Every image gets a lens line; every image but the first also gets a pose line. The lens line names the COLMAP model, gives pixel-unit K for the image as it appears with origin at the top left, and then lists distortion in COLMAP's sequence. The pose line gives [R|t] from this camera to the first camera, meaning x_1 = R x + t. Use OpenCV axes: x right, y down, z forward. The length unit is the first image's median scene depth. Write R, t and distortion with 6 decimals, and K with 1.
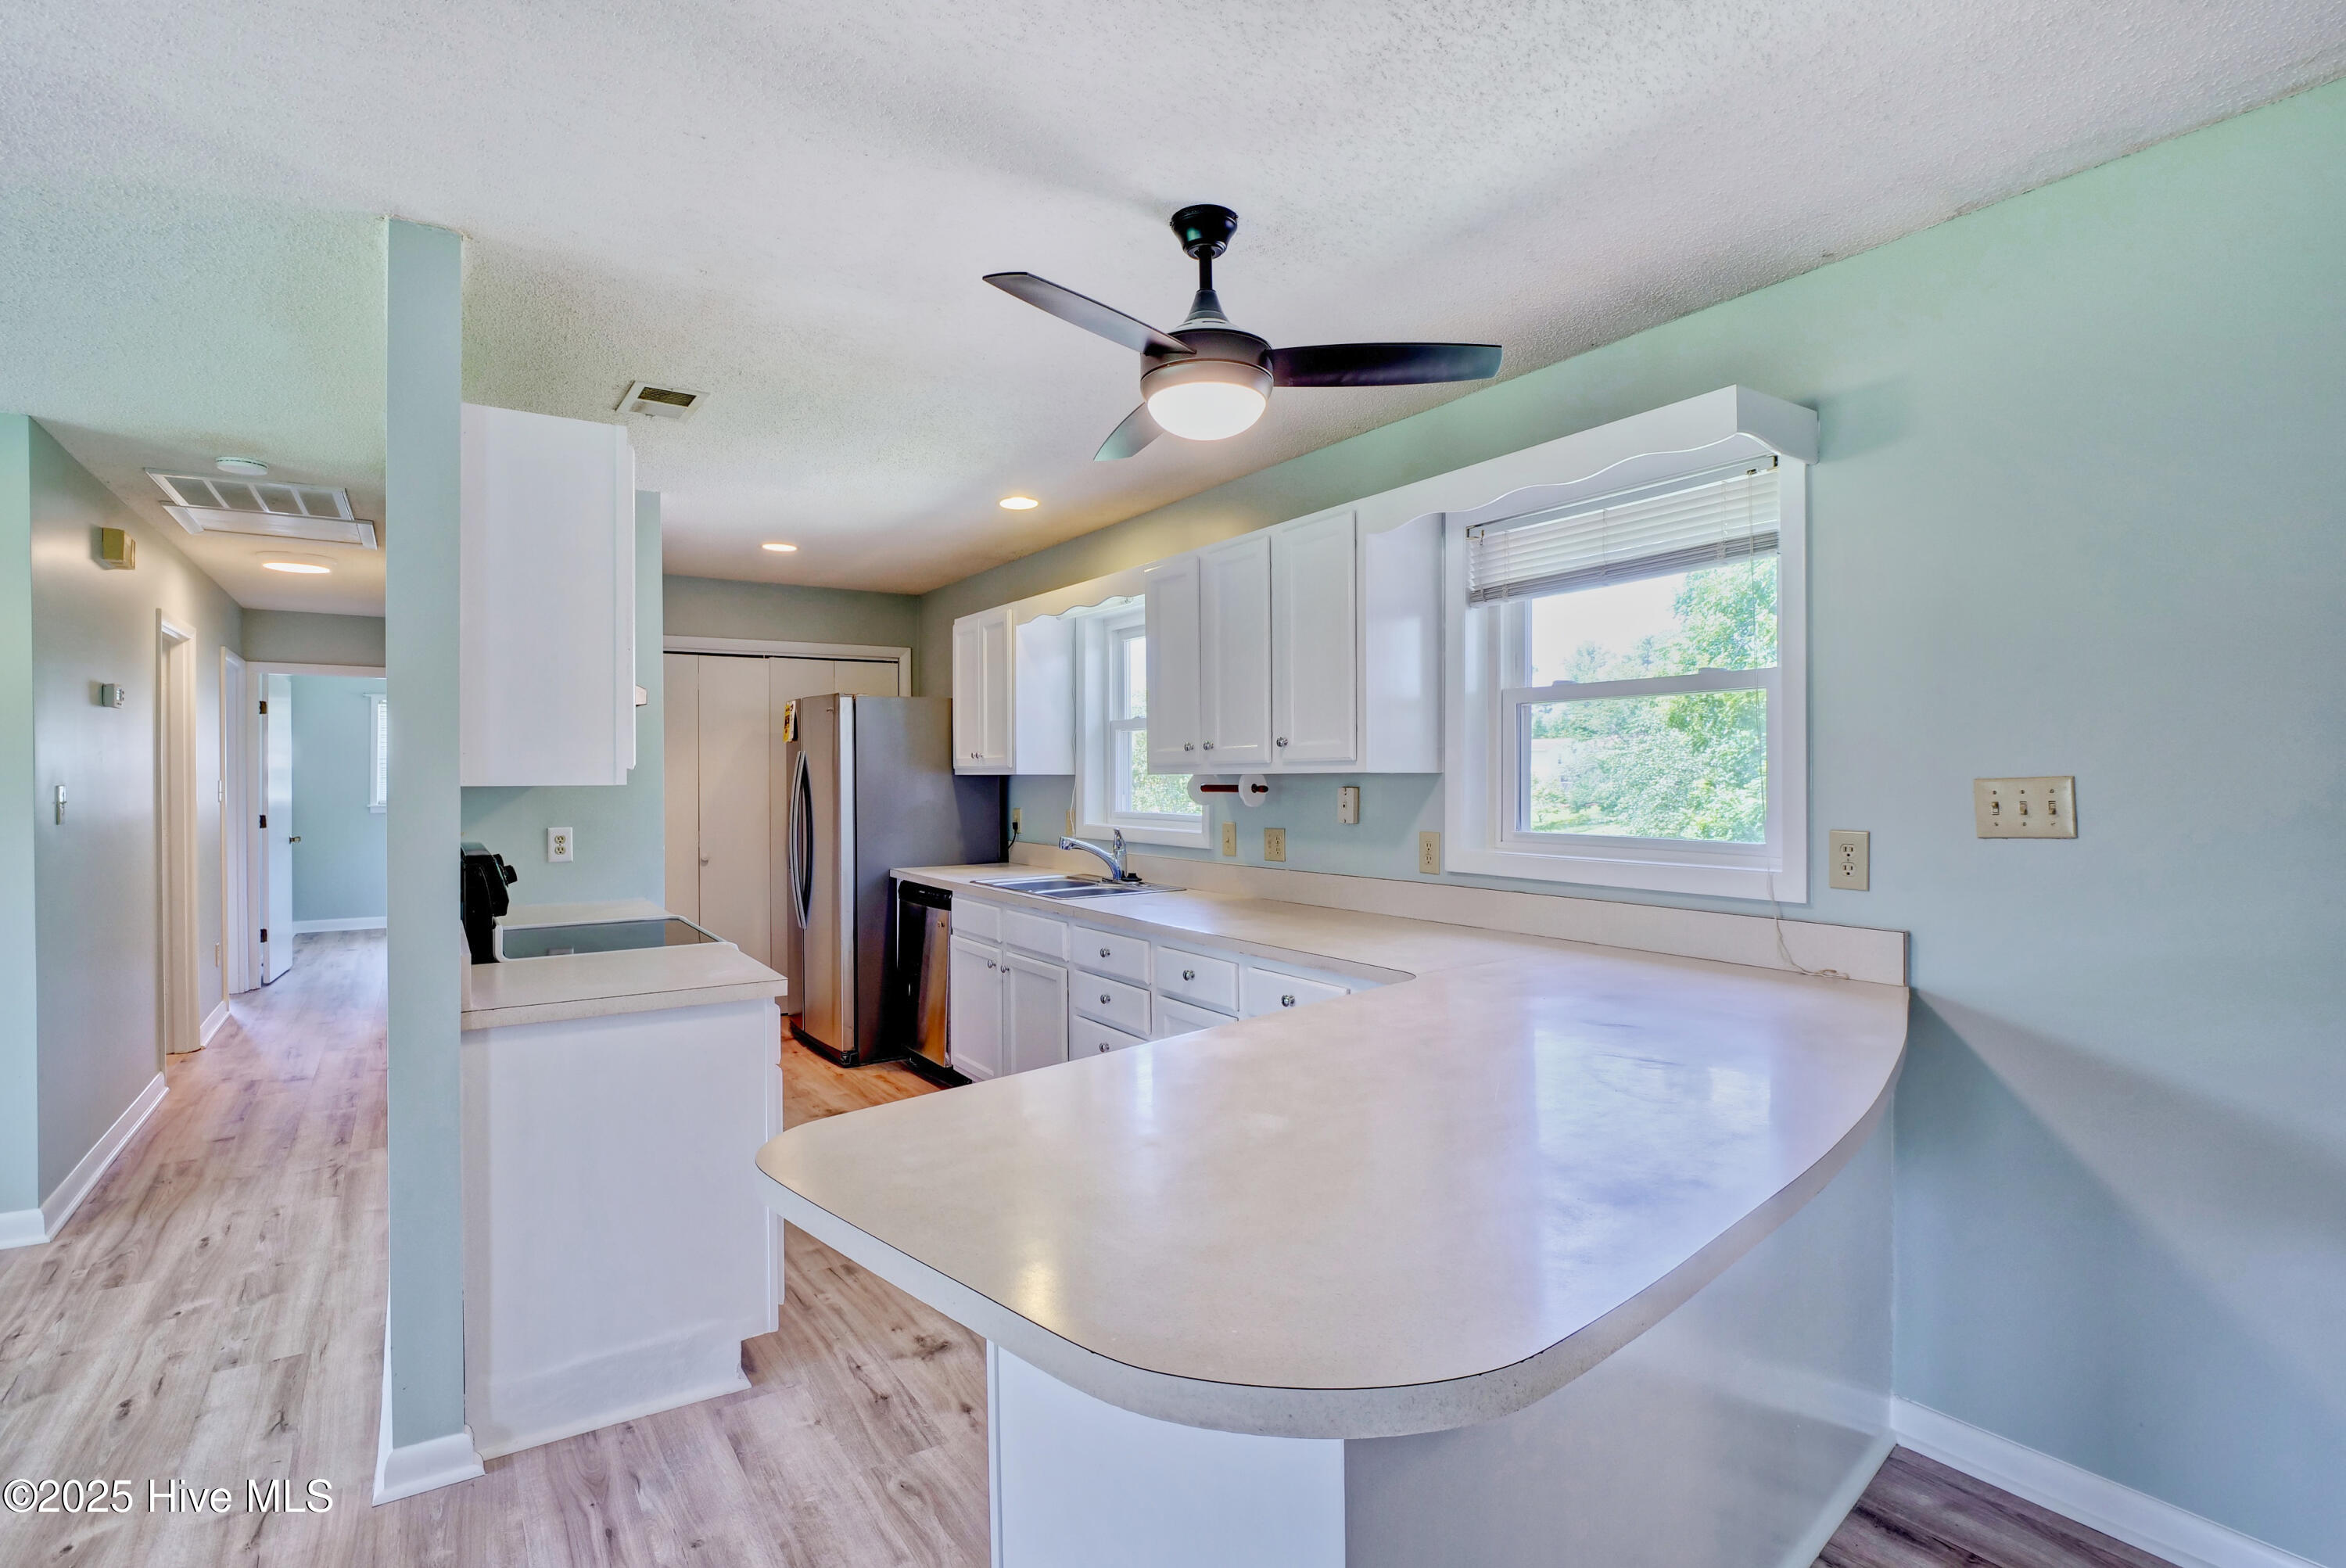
lens RADIAL K [[1134.2, 0, 1175.7], [0, 1134.2, 784.7], [0, 0, 1]] dist [-0.010015, -0.000674]
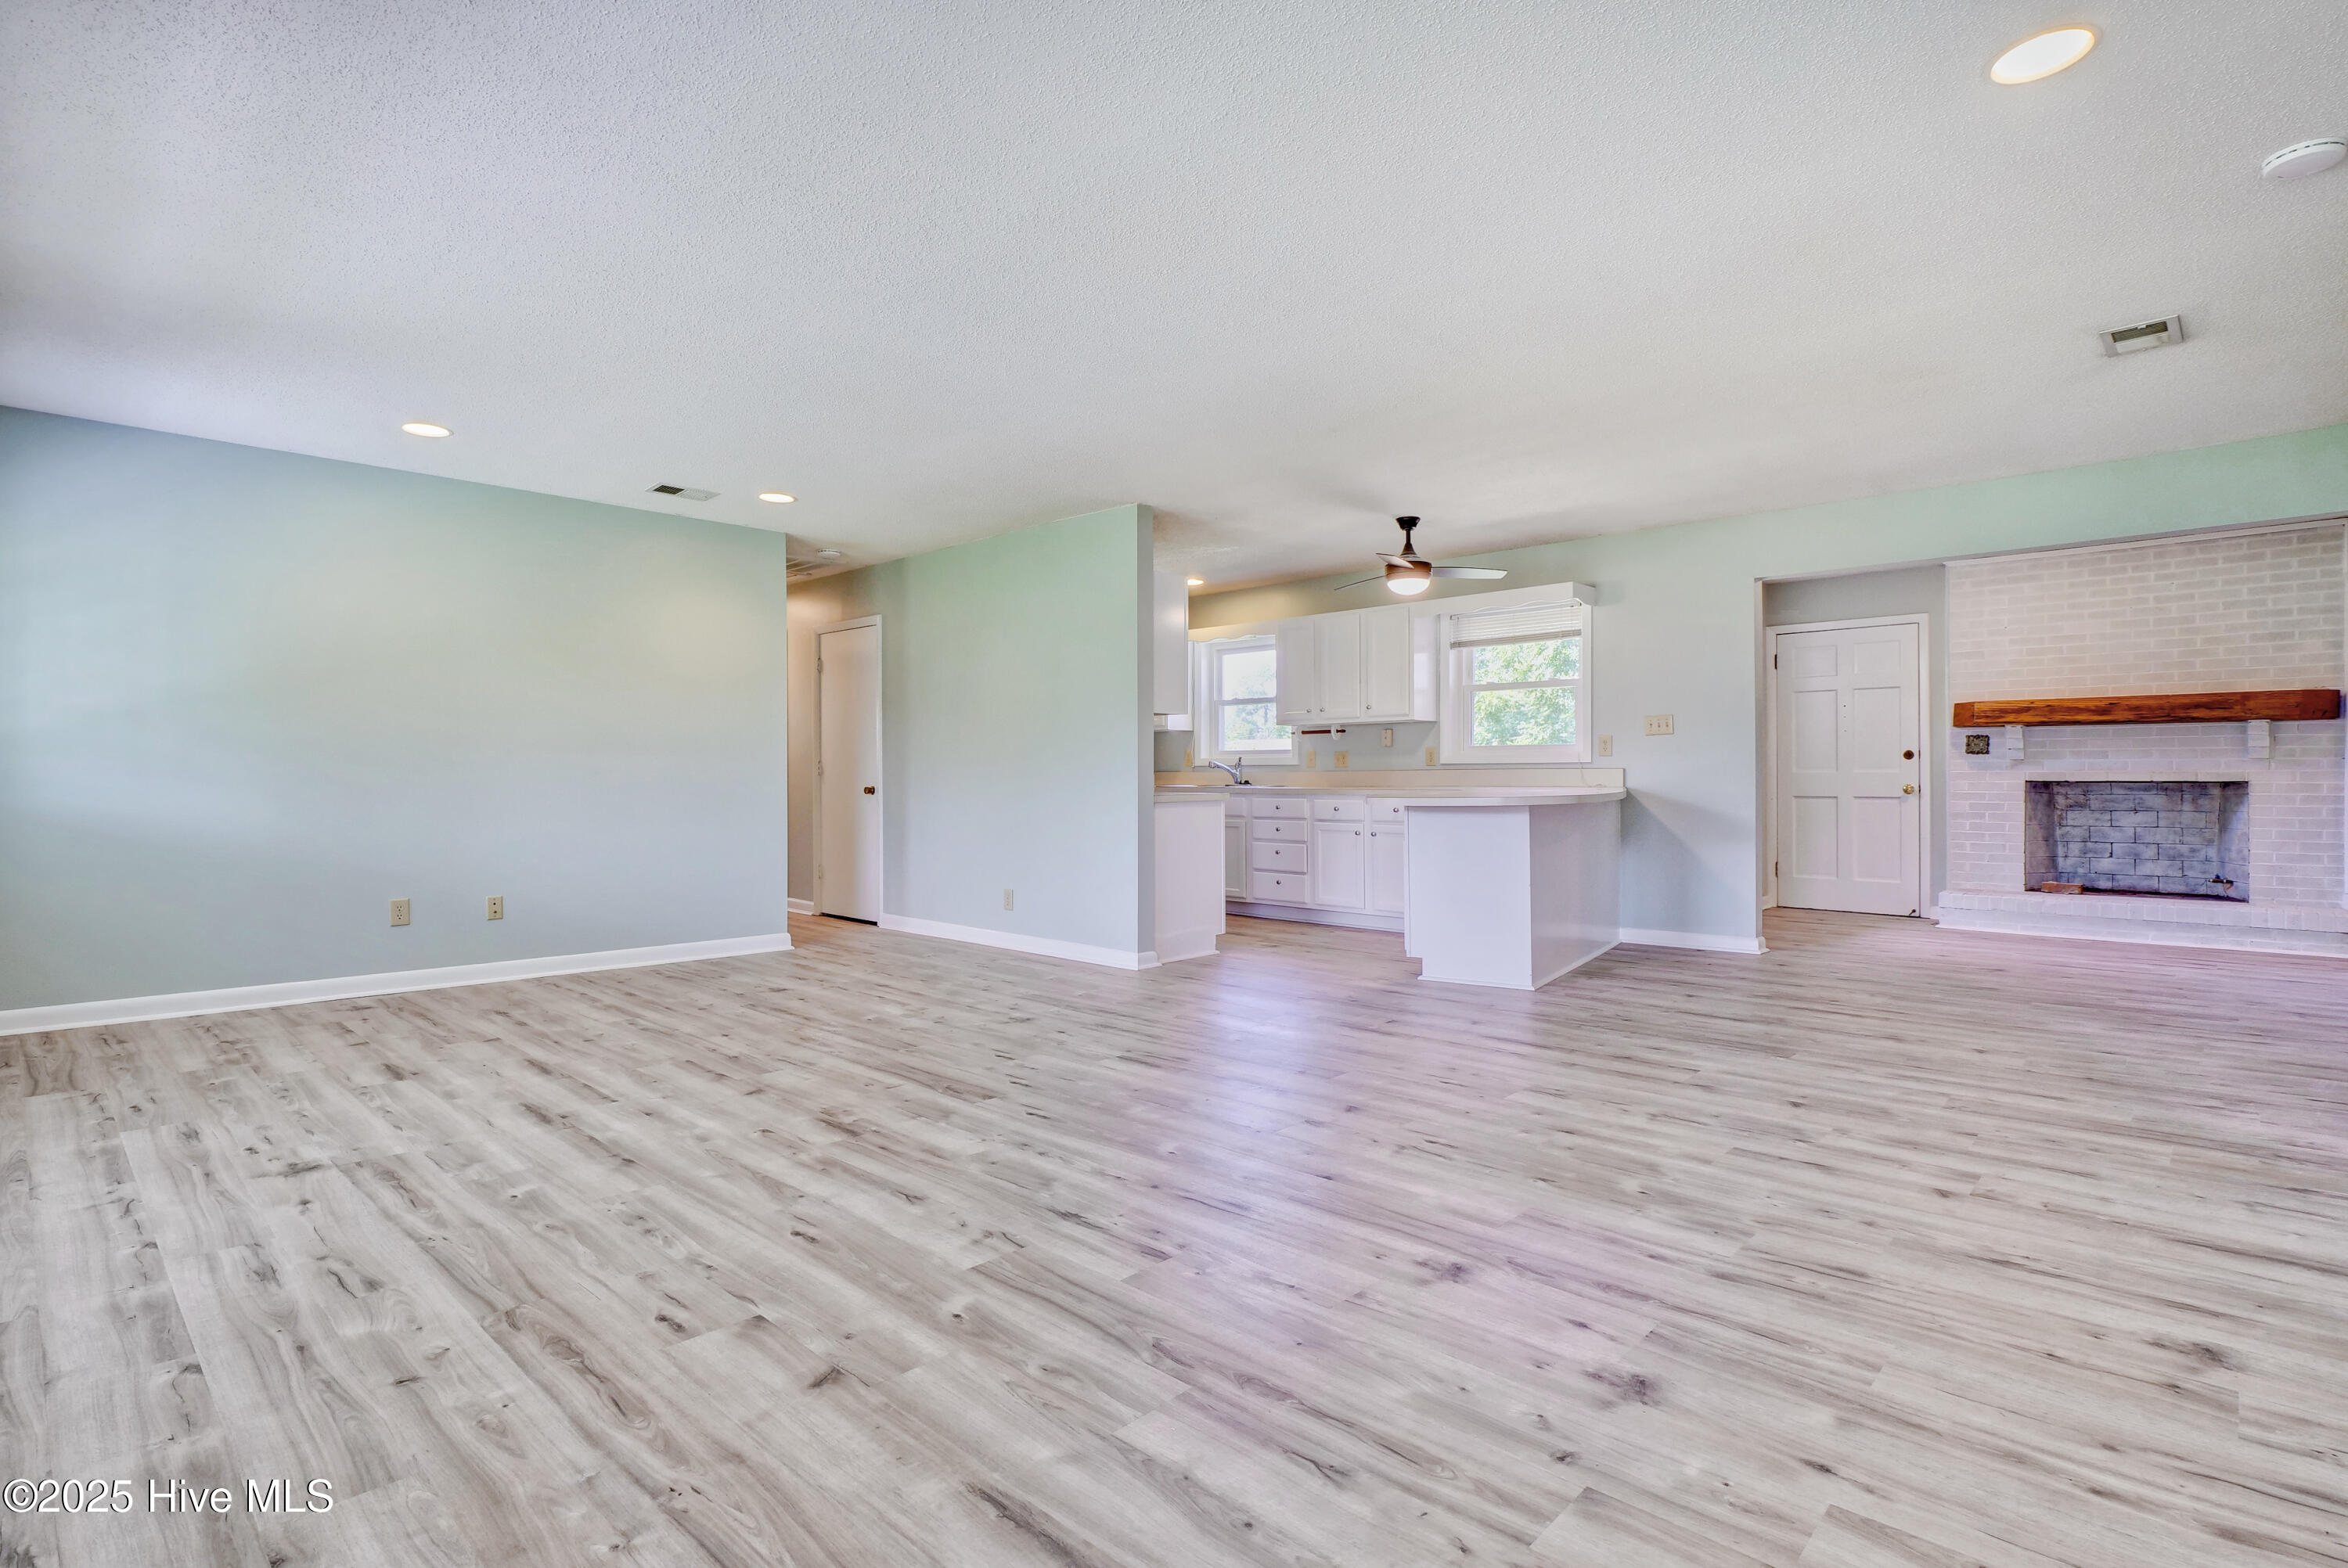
lens RADIAL K [[1134.9, 0, 1171.9], [0, 1134.9, 782.1], [0, 0, 1]] dist [-0.010015, -0.000674]
pose [[0.974585, 0.001734, 0.224010, -0.820066], [-0.000948, 0.999993, -0.003614, 0.123826], [-0.224015, 0.003310, 0.974580, -1.139909]]
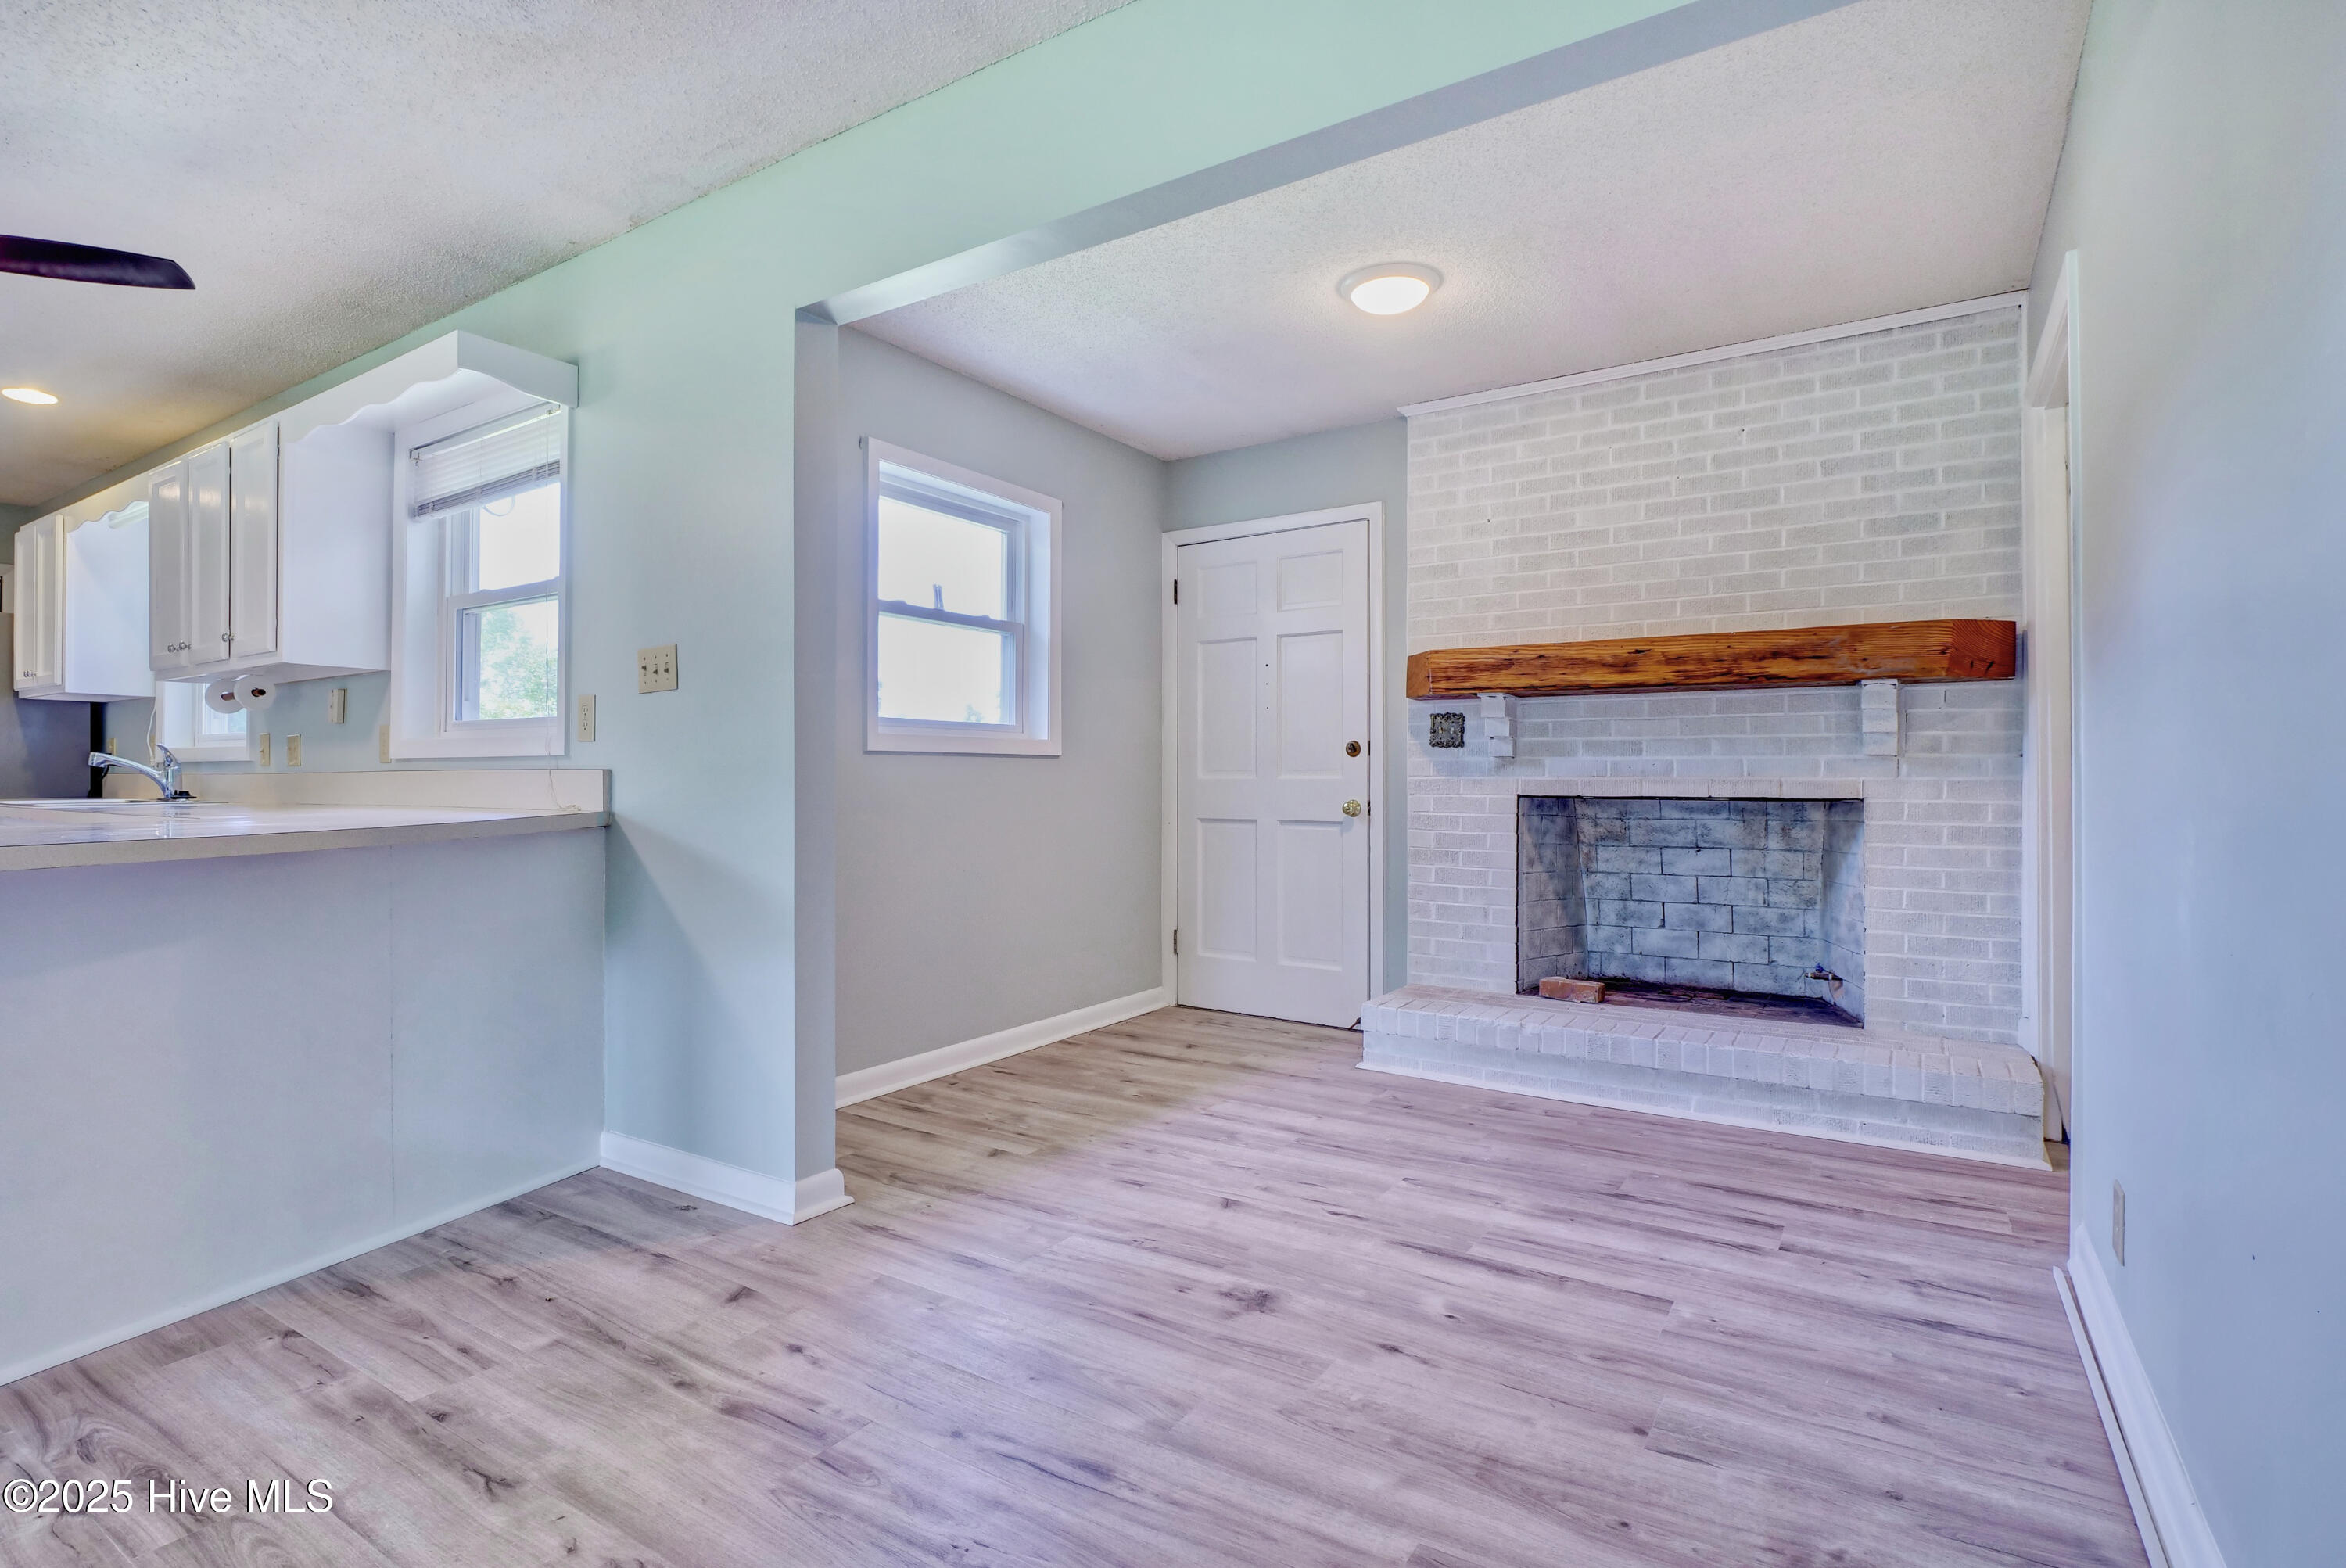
lens RADIAL K [[1134.2, 0, 1162.3], [0, 1134.2, 779.9], [0, 0, 1]] dist [-0.010015, -0.000674]
pose [[0.918173, 0.005448, 0.396143, 0.501255], [-0.002524, 0.999966, -0.007902, 0.105189], [-0.396172, 0.006255, 0.918155, -0.313717]]
